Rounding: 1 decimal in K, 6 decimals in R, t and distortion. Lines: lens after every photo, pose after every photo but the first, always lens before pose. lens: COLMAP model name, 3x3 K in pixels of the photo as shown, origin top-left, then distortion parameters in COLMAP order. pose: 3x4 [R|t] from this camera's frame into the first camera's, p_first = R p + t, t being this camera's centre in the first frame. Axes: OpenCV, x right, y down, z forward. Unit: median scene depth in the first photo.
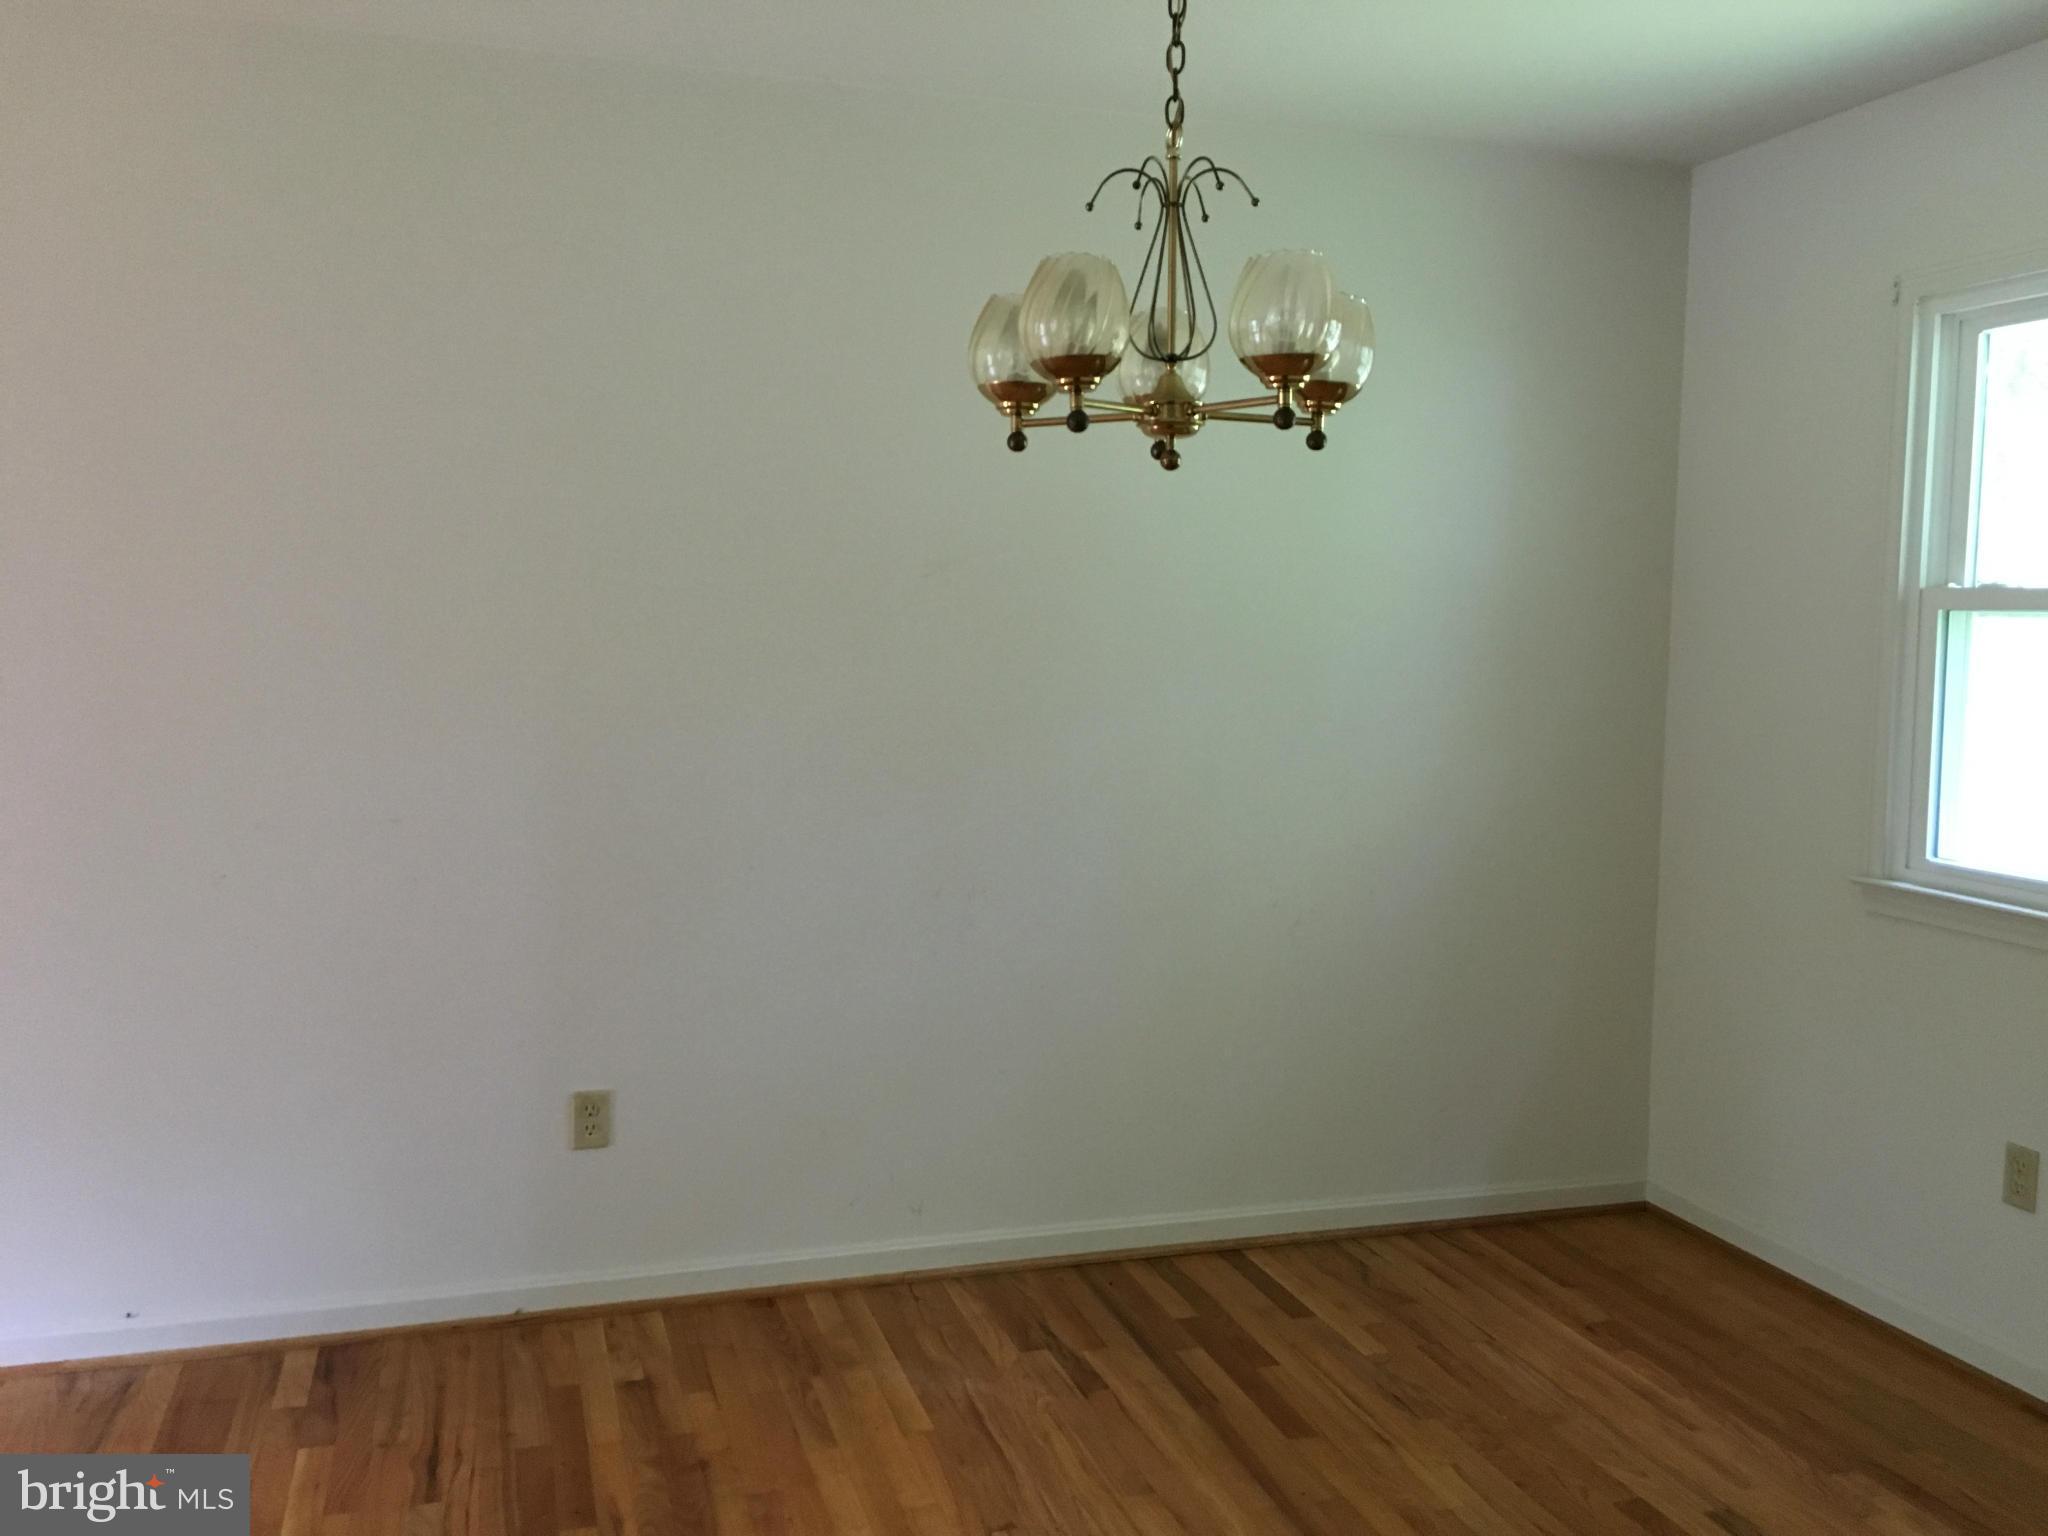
lens RADIAL K [[1733.2, 0, 1011.8], [0, 1733.2, 760.6], [0, 0, 1]] dist [0.075762, -0.114037]
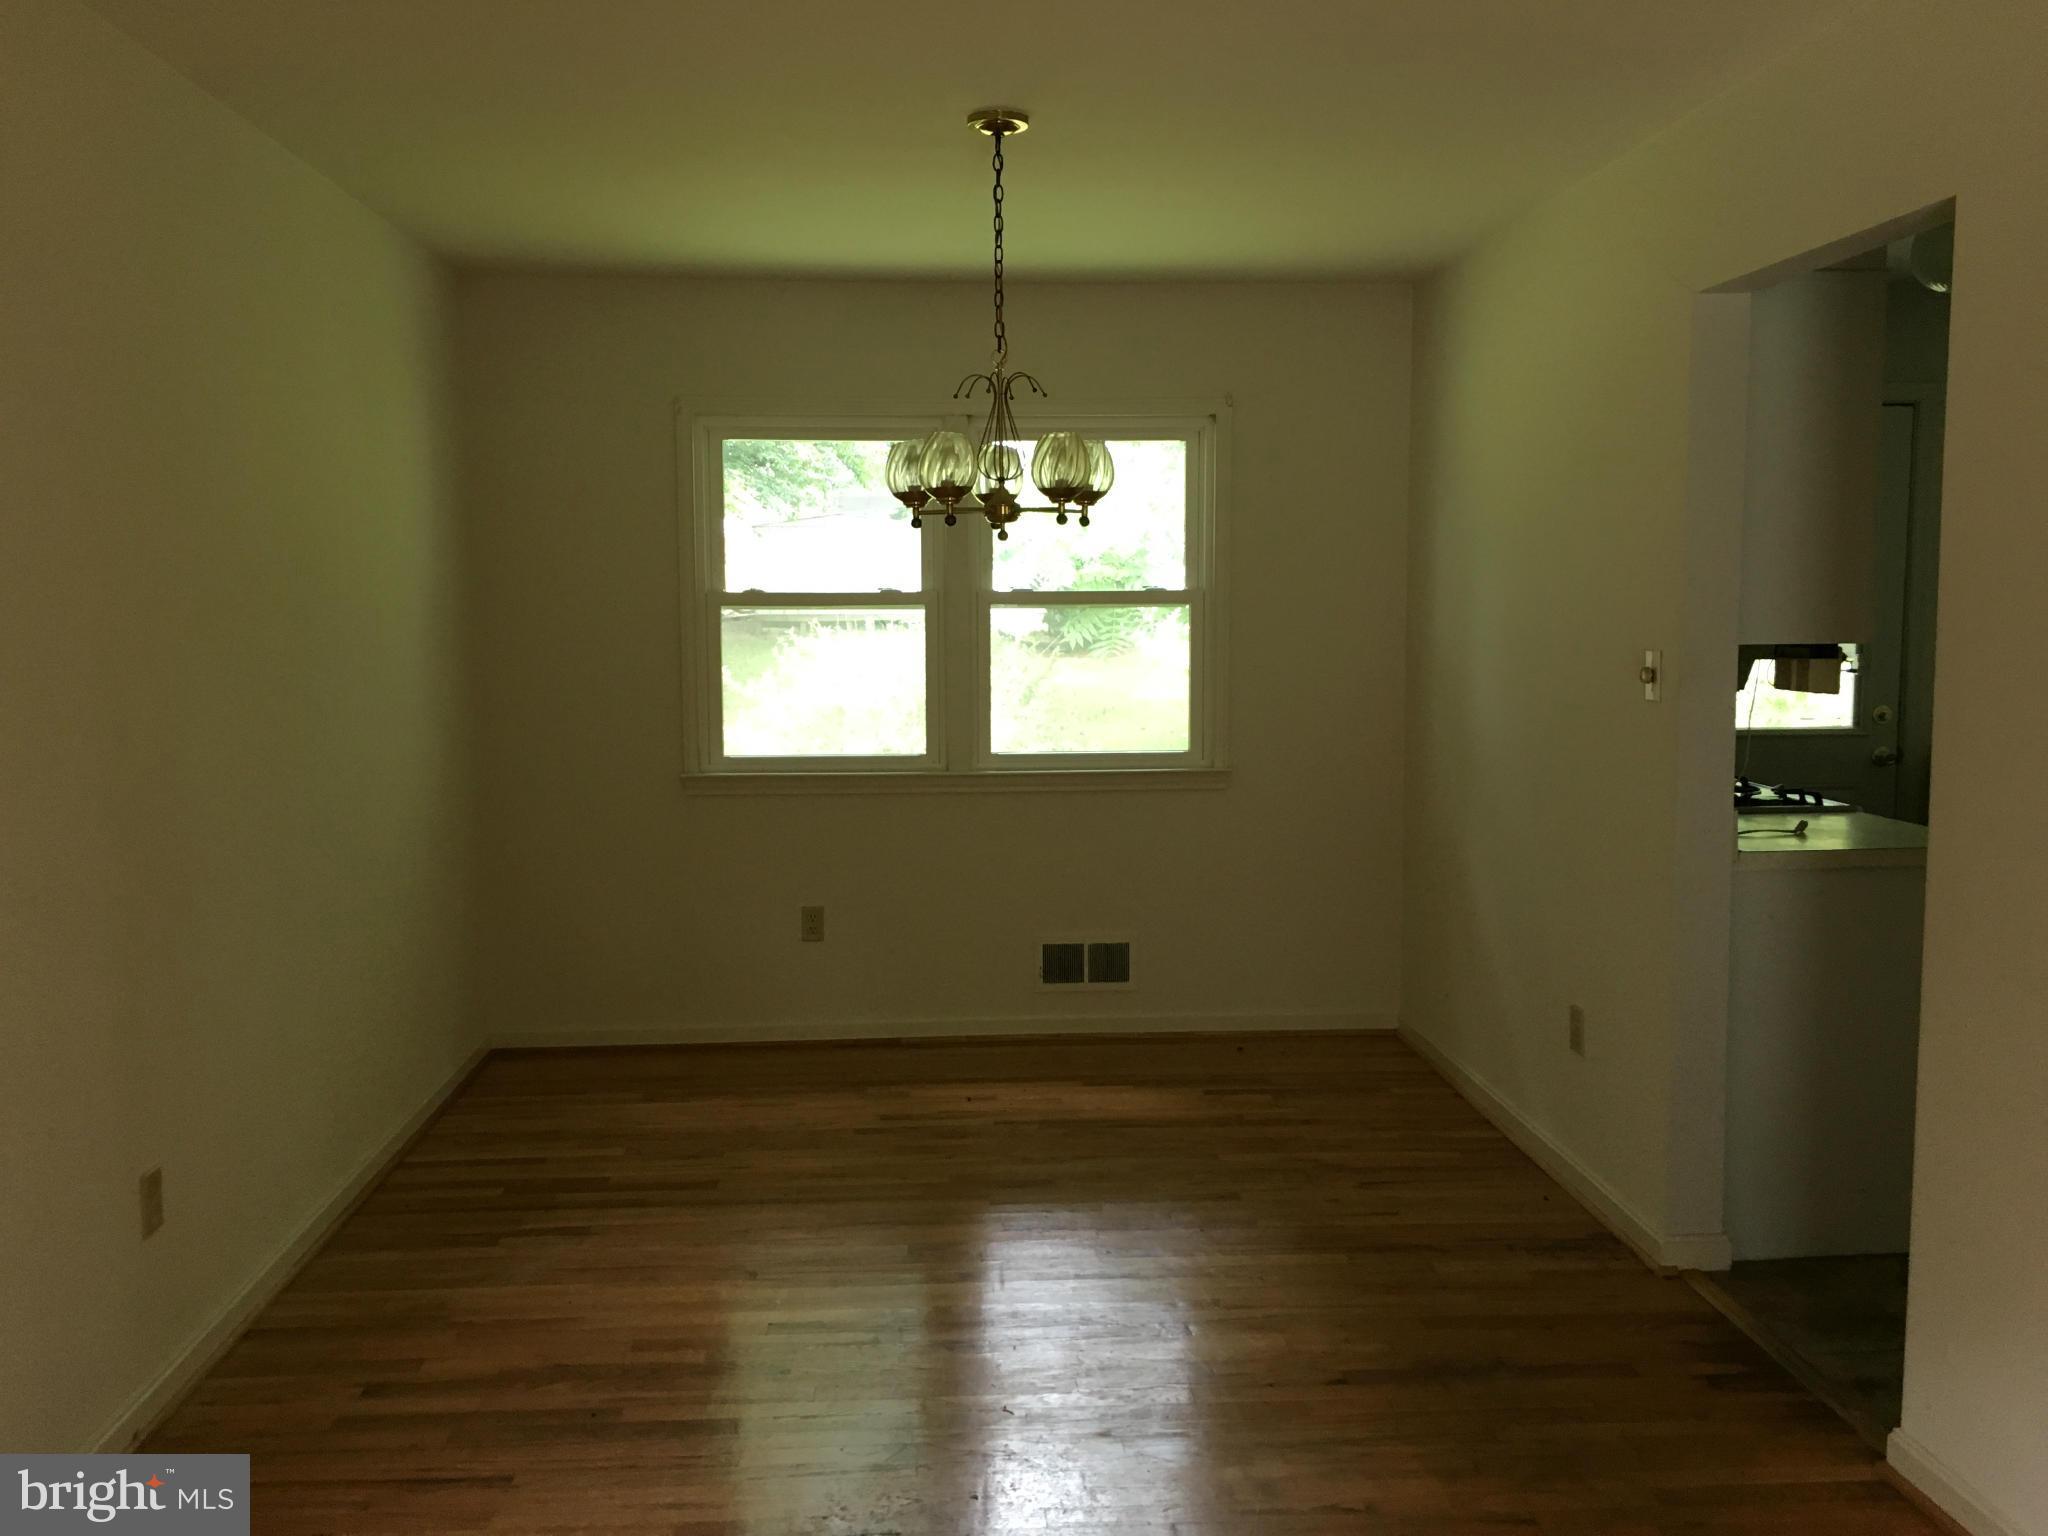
lens RADIAL K [[1733.2, 0, 1011.8], [0, 1733.2, 760.6], [0, 0, 1]] dist [0.075762, -0.114037]
pose [[0.224538, -0.100642, 0.969254, -1.084030], [0.095771, 0.992116, 0.080830, -0.050356], [-0.969748, 0.074677, 0.232406, 0.386888]]
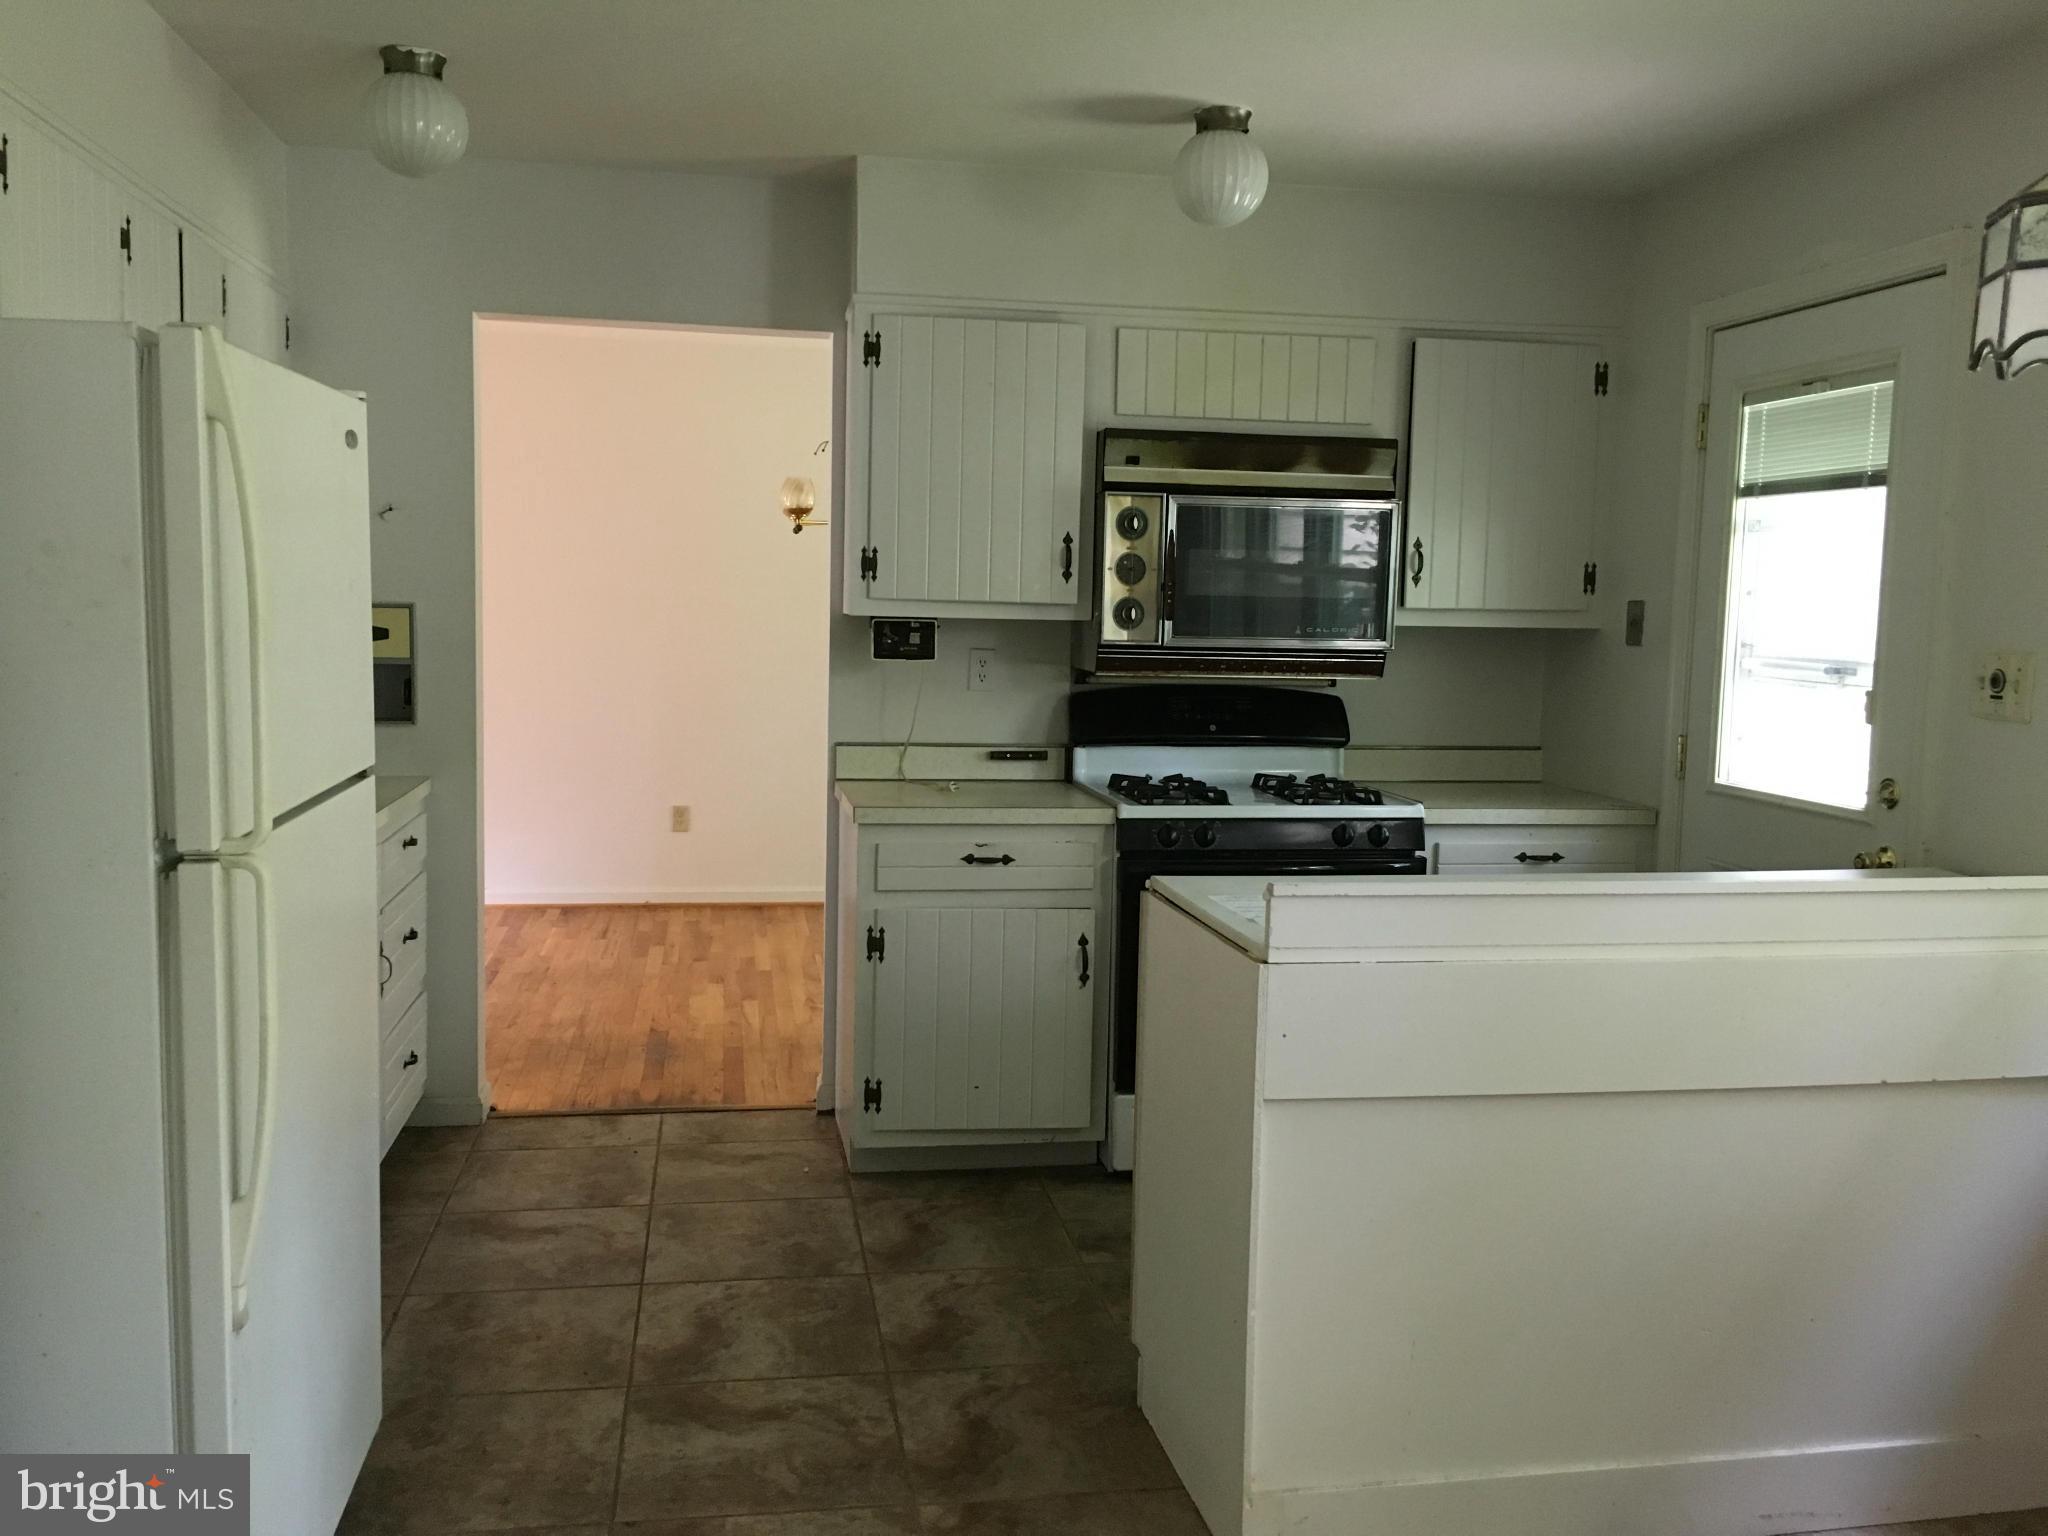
lens RADIAL K [[1733.2, 0, 1011.8], [0, 1733.2, 760.6], [0, 0, 1]] dist [0.075762, -0.114037]
pose [[0.991477, 0.023777, -0.128094, 0.499944], [-0.022300, 0.999667, 0.012948, 0.103789], [0.128359, -0.009981, 0.991678, -1.239316]]
